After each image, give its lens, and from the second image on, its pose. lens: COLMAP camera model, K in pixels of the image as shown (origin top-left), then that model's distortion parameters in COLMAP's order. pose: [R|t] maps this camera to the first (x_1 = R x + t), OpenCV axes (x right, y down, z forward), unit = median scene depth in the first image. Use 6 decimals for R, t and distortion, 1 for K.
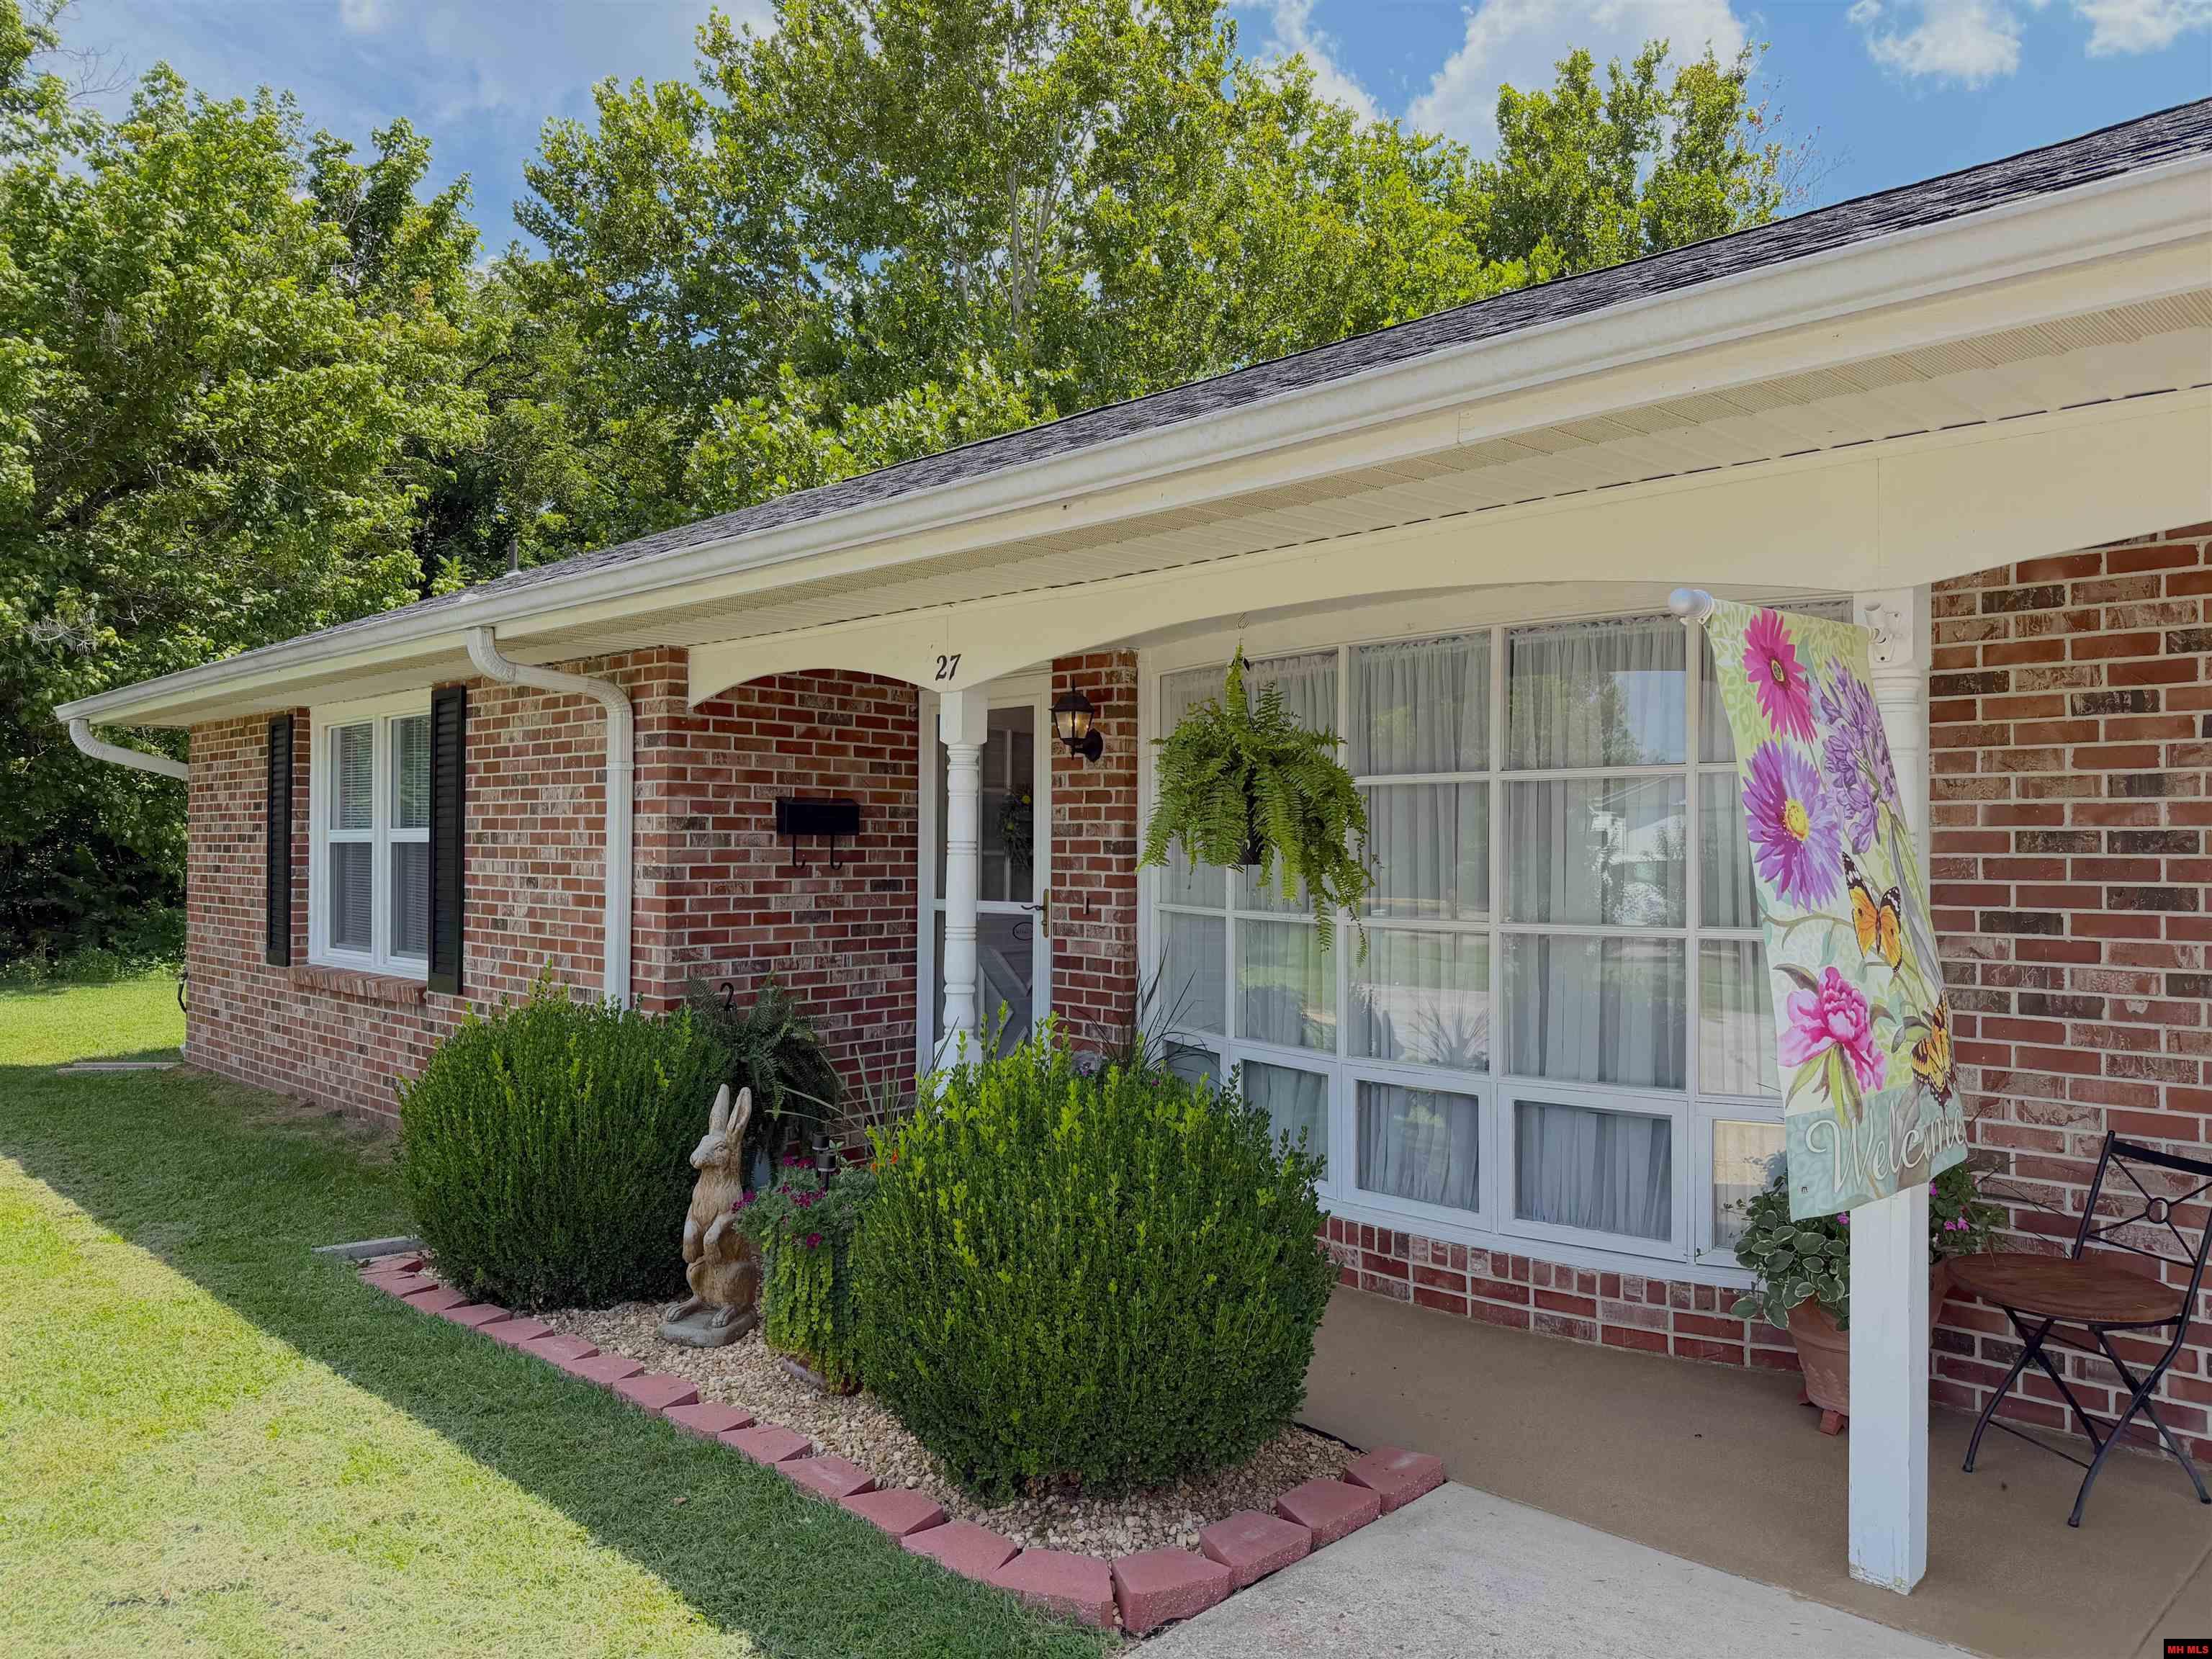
lens RADIAL K [[1544.6, 0, 1103.1], [0, 1544.6, 825.8], [0, 0, 1]] dist [0.114394, -0.183186]
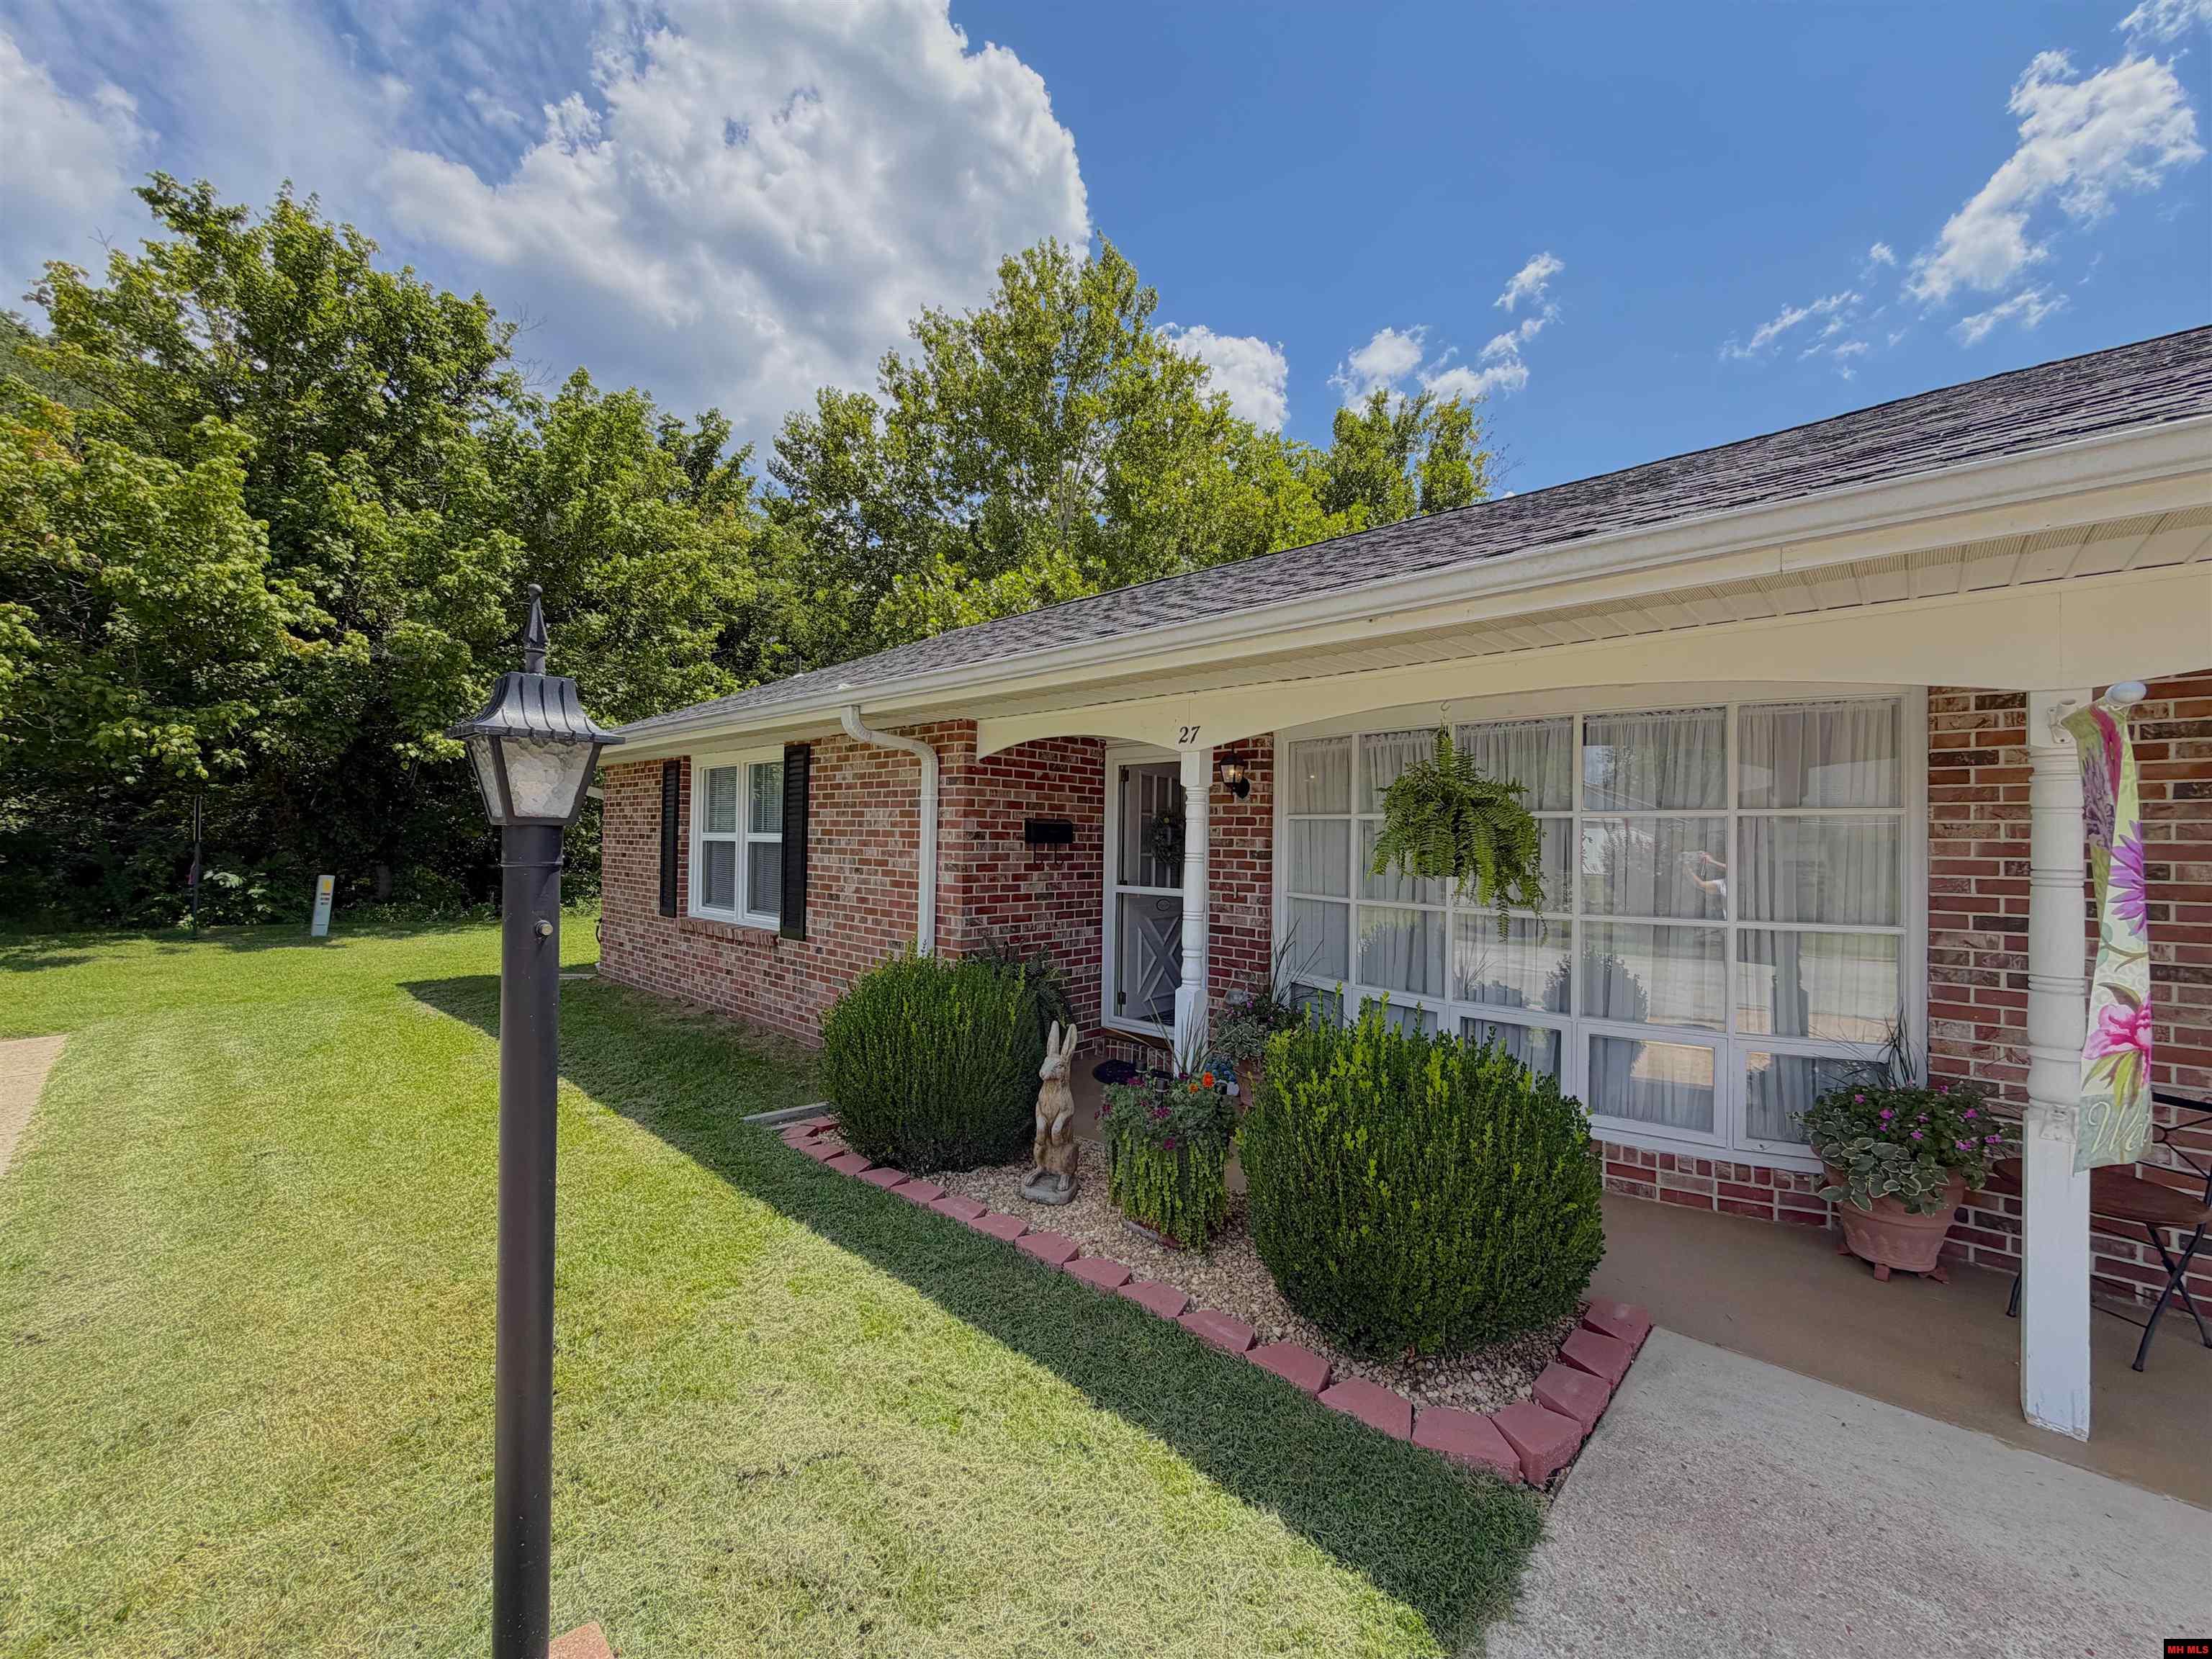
lens RADIAL K [[880.7, 0, 1099.5], [0, 880.7, 830.1], [0, 0, 1]] dist [-0.000353, 0.000199]
pose [[0.999416, 0.012125, 0.031939, -0.172212], [-0.012207, 0.999923, 0.002399, -0.010423], [-0.031908, -0.002787, 0.999487, 0.134621]]
